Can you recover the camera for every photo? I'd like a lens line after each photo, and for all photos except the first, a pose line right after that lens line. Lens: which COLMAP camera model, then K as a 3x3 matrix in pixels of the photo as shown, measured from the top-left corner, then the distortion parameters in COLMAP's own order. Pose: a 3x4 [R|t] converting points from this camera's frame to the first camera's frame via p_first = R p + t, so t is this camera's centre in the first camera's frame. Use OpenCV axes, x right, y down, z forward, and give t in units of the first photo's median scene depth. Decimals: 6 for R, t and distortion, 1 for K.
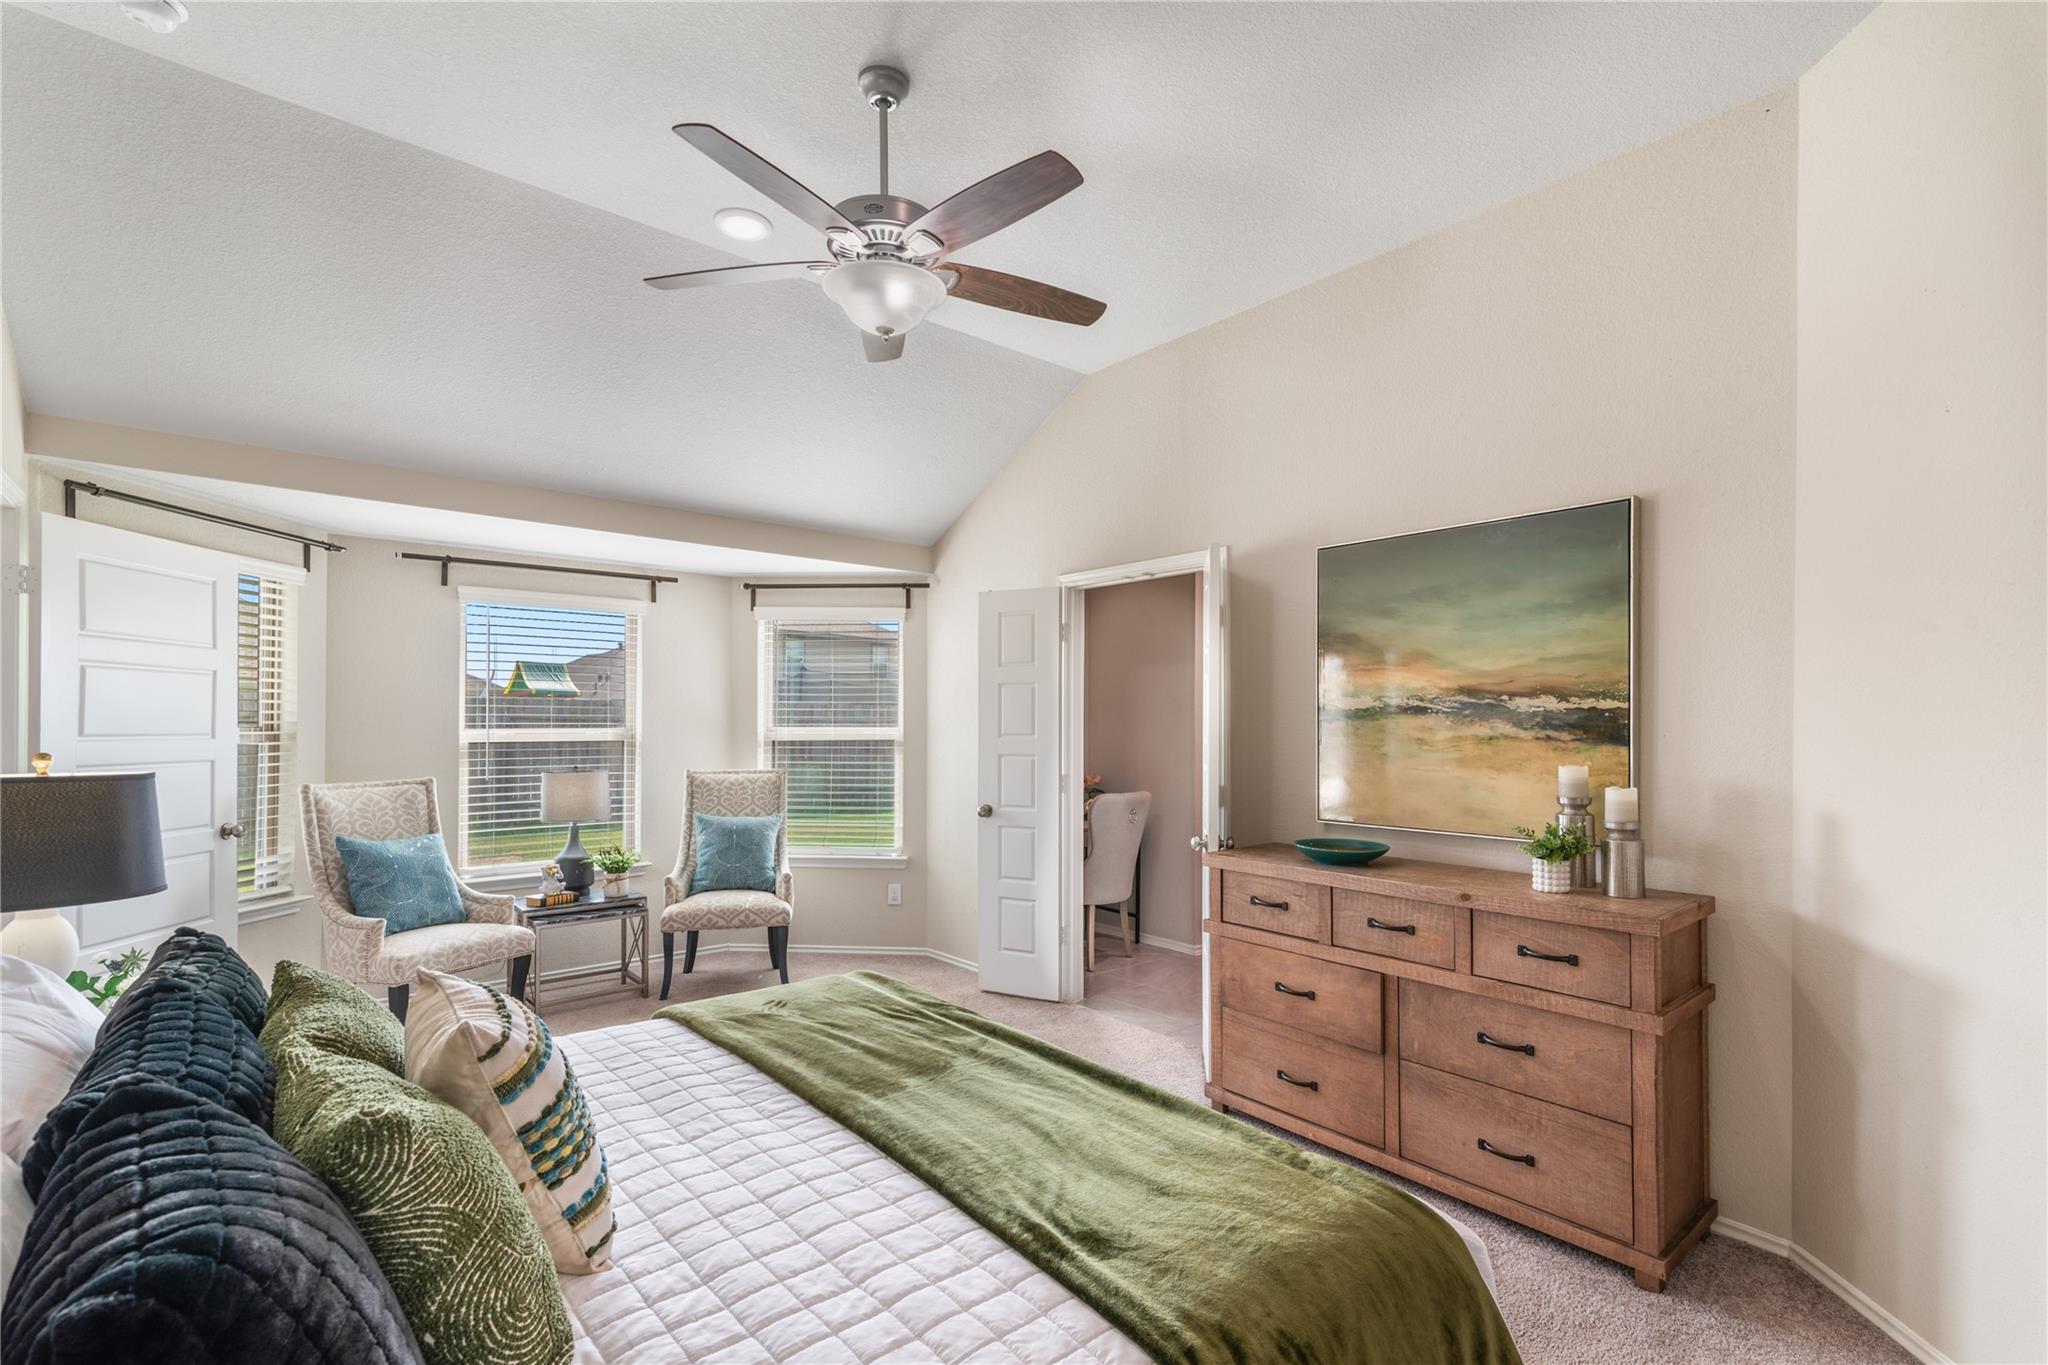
lens RADIAL K [[928.3, 0, 1029.4], [0, 928.3, 702.5], [0, 0, 1]] dist [0.016726, -0.002323]
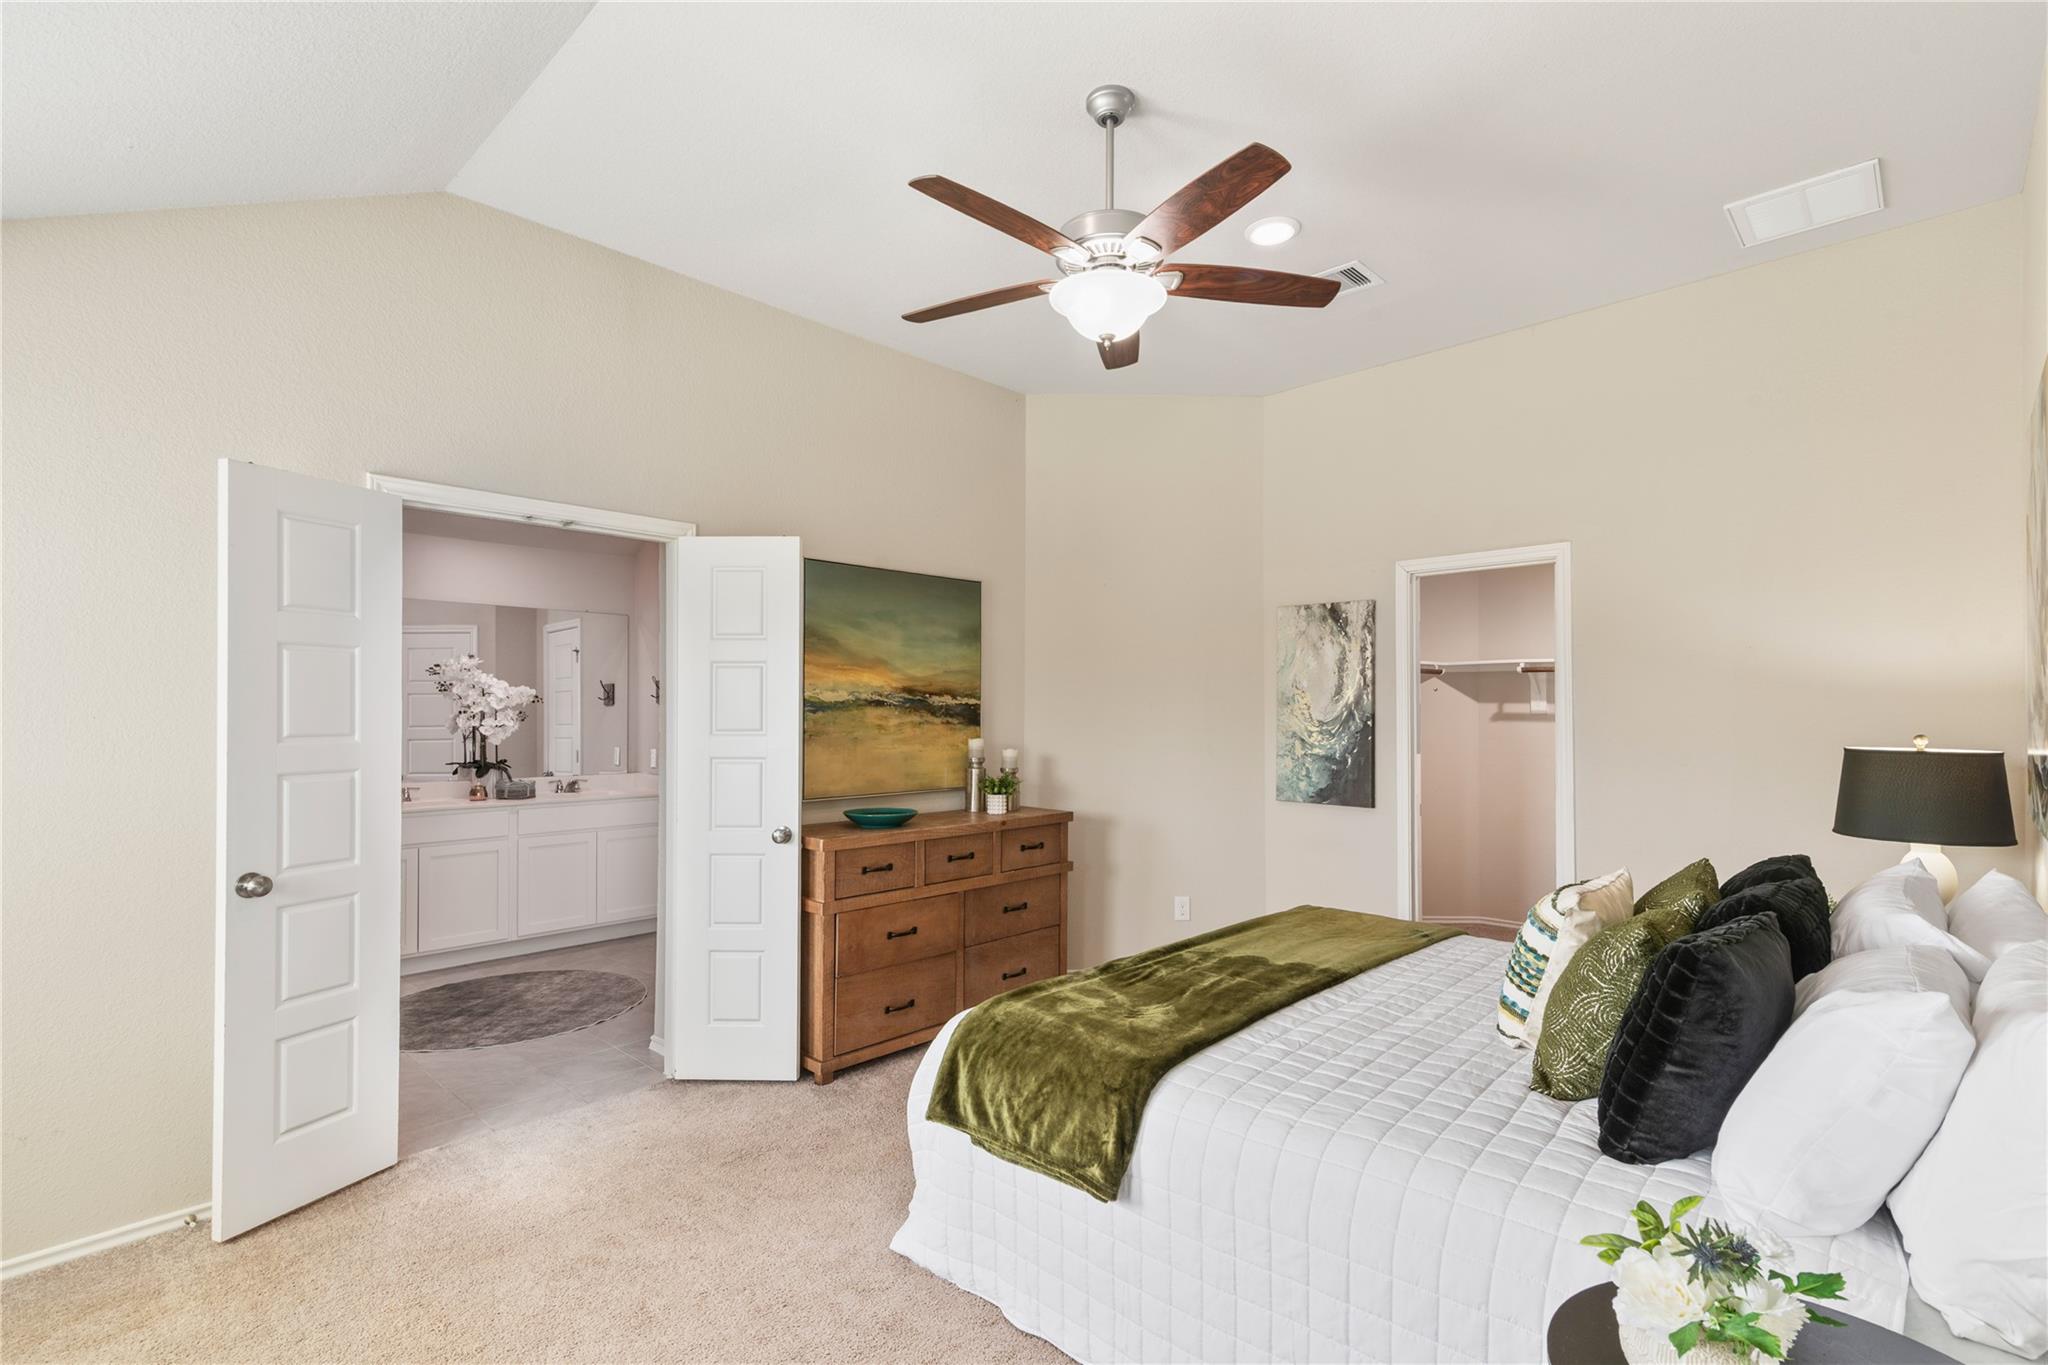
lens RADIAL K [[928.3, 0, 1030.9], [0, 928.3, 695.9], [0, 0, 1]] dist [0.016726, -0.002323]
pose [[-0.095690, 0.019937, 0.995211, -0.975636], [-0.014956, 0.999658, -0.021464, 0.024335], [-0.995299, -0.016939, -0.095359, 0.984384]]
